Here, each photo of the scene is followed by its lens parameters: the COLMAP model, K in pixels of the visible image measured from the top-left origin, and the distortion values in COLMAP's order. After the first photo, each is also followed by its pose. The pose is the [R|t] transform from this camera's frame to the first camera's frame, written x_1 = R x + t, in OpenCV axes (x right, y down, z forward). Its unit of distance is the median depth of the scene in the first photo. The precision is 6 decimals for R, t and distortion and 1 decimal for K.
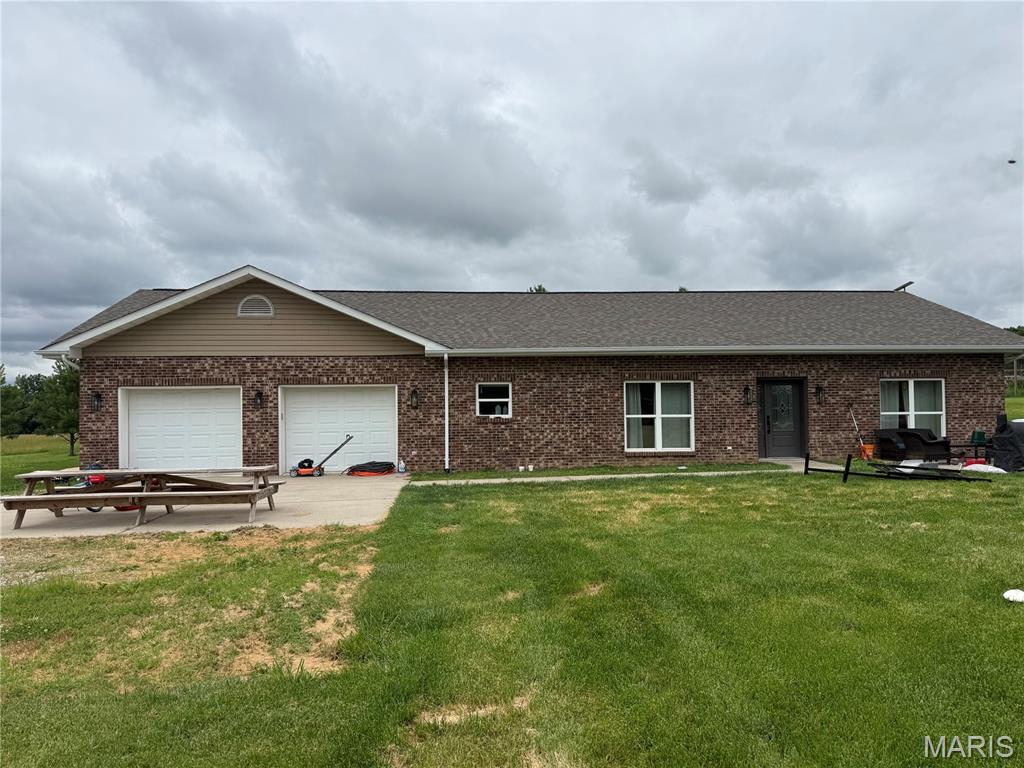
lens RADIAL K [[718.3, 0, 512.3], [0, 718.3, 390.7], [0, 0, 1]] dist [0.008608, -0.009606]
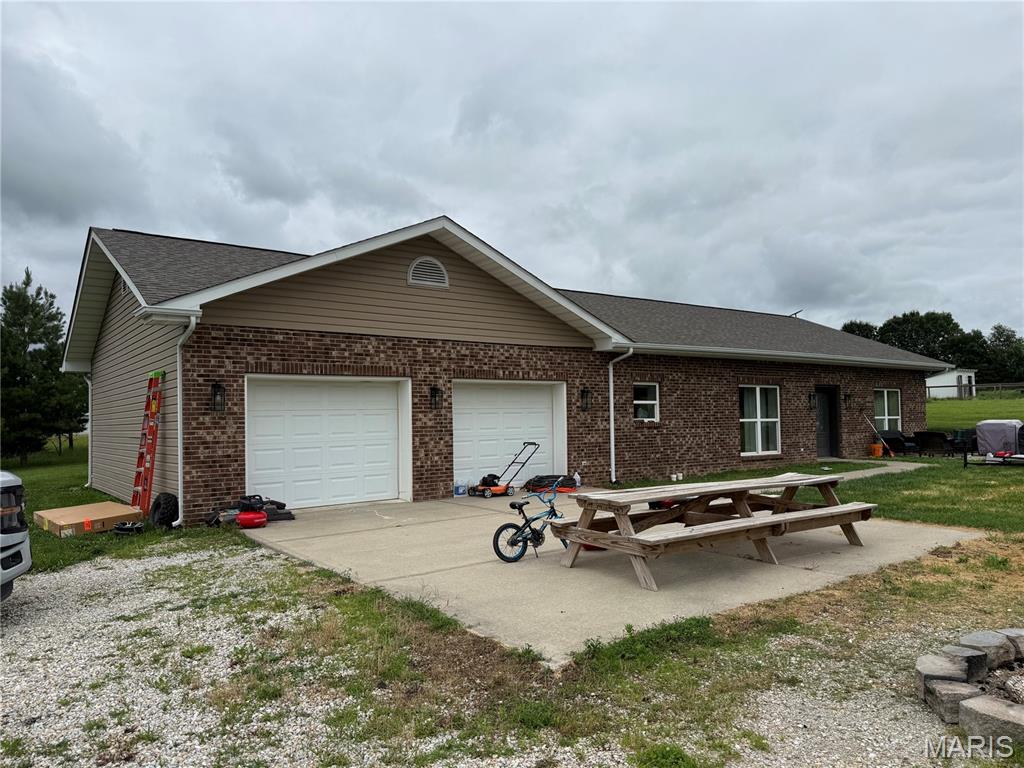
lens RADIAL K [[761.8, 0, 512.5], [0, 761.8, 383.3], [0, 0, 1]] dist [0.066673, -0.049278]
pose [[0.839057, 0.025279, 0.543456, -0.702866], [-0.005659, 0.999271, -0.037743, 0.027011], [-0.544014, 0.028593, 0.838589, 0.288571]]
